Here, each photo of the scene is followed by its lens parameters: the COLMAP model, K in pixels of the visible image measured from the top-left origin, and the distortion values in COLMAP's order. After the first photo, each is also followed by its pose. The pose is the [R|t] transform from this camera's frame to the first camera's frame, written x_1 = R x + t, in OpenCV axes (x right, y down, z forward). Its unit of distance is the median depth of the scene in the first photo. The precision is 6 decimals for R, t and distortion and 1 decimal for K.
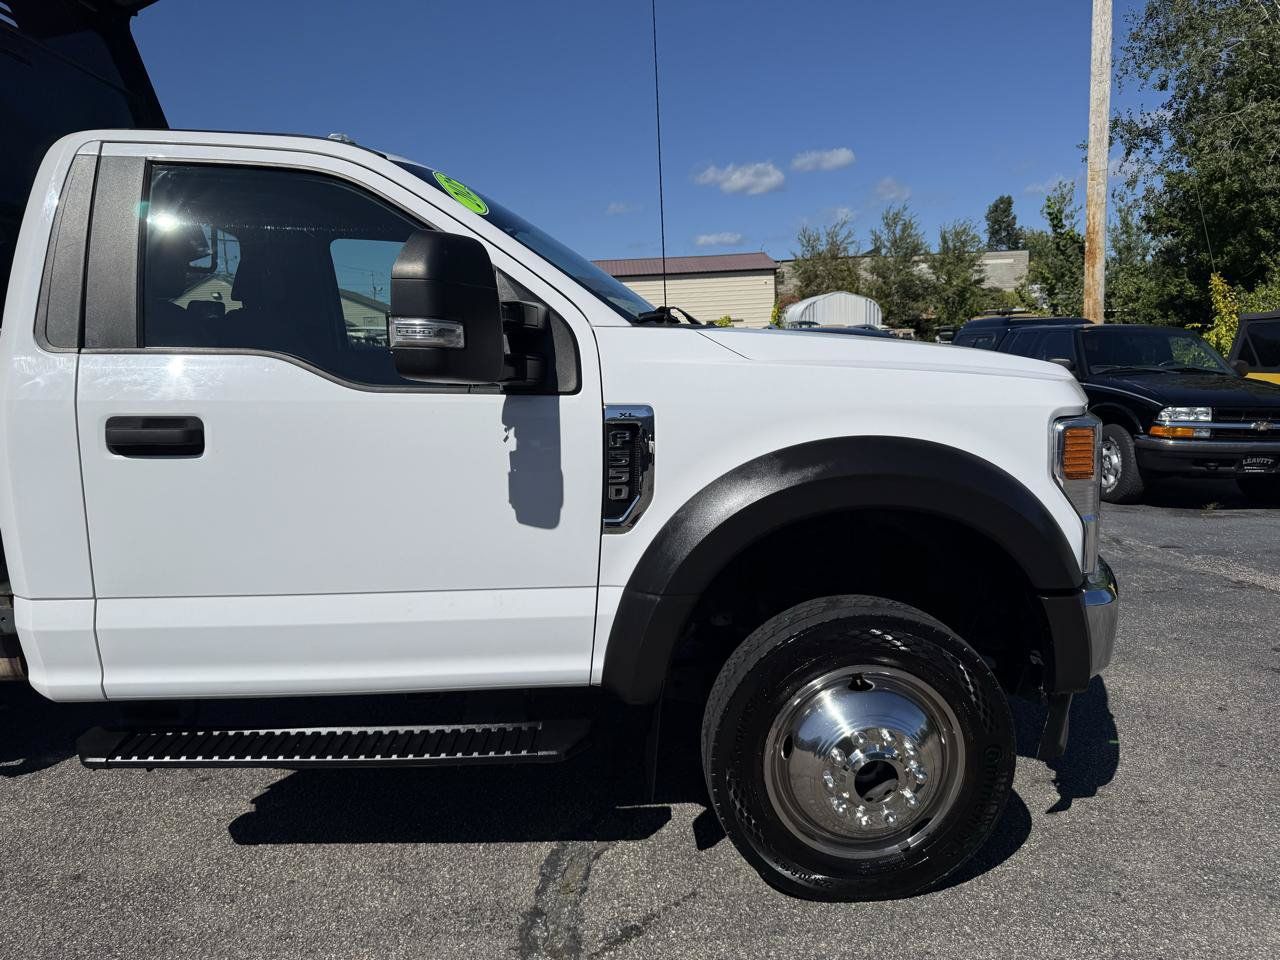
lens RADIAL K [[895.2, 0, 642.3], [0, 895.2, 474.8], [0, 0, 1]] dist [0.047471, -0.057856]
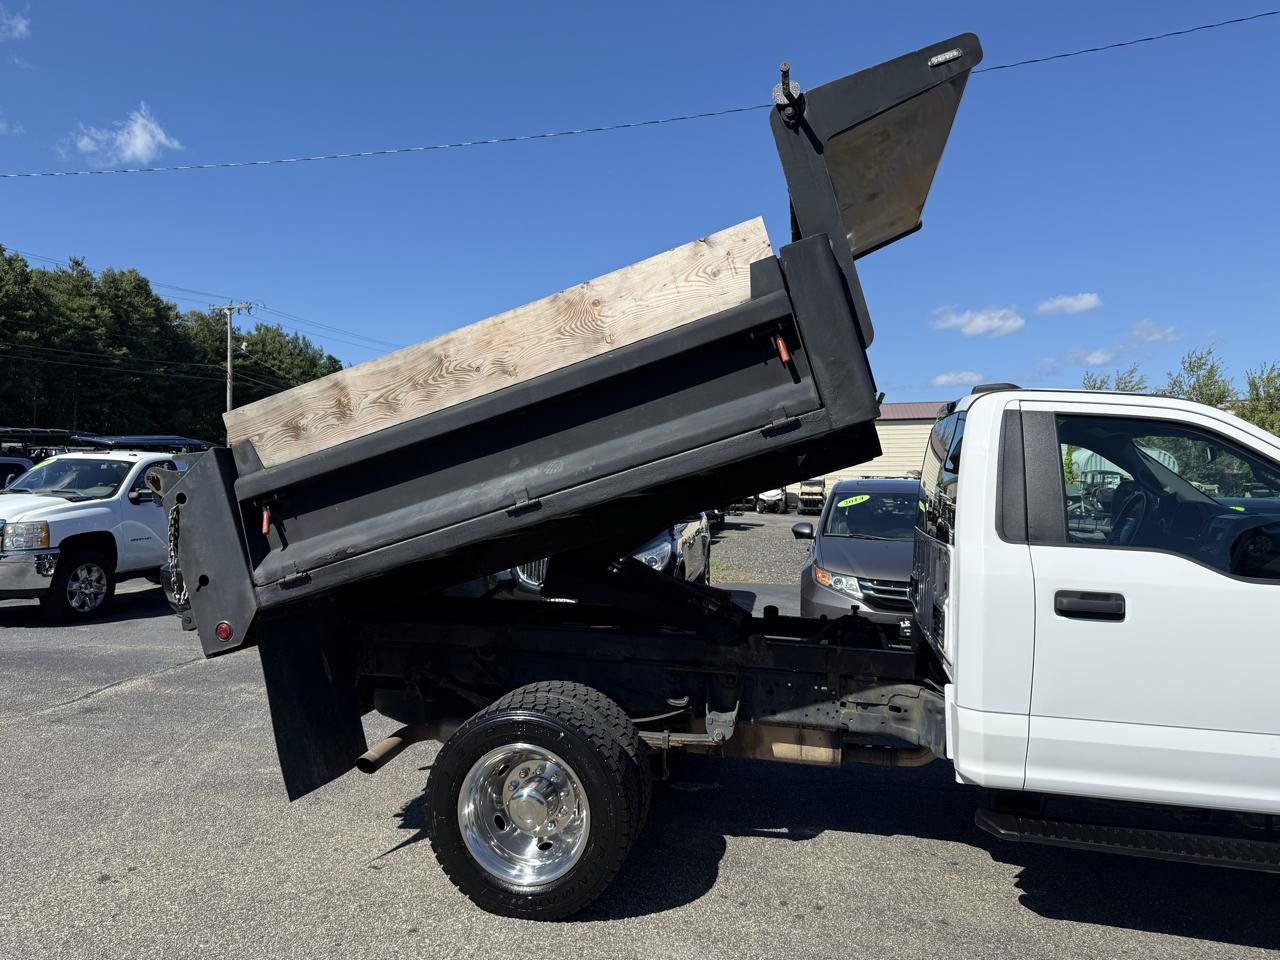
lens RADIAL K [[895.2, 0, 635.0], [0, 895.2, 486.4], [0, 0, 1]] dist [0.047471, -0.057856]
pose [[0.964545, 0.035996, -0.261452, -0.706561], [-0.071375, 0.989317, -0.127110, 0.003879], [0.254084, 0.141264, 0.956810, -0.482466]]
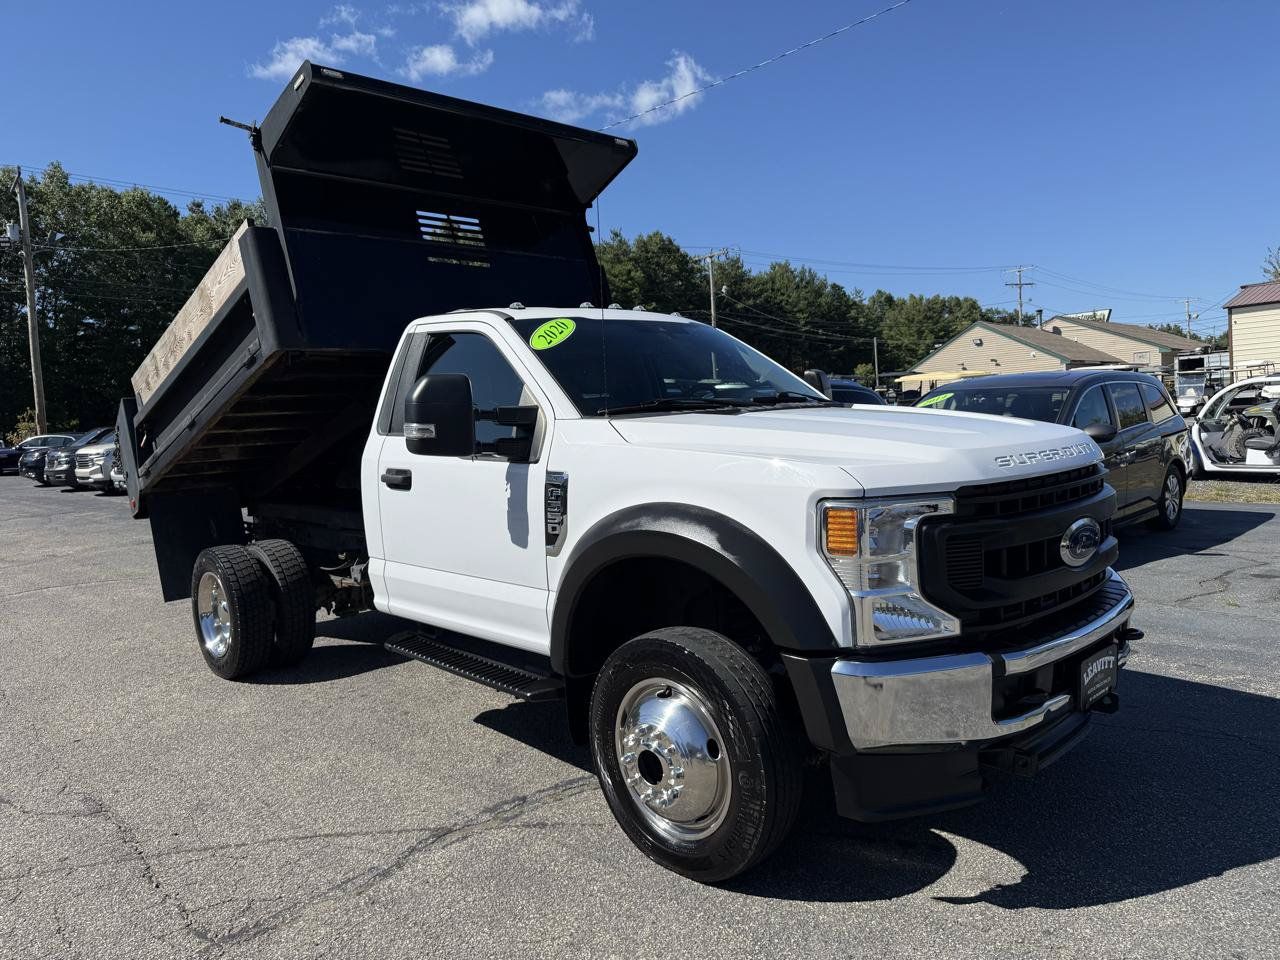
lens RADIAL K [[895.2, 0, 645.0], [0, 895.2, 482.7], [0, 0, 1]] dist [0.047471, -0.057856]
pose [[0.667386, 0.045914, -0.743295, 1.010195], [-0.070876, 0.997483, -0.002023, -0.055984], [0.741331, 0.054032, 0.668961, 0.089464]]
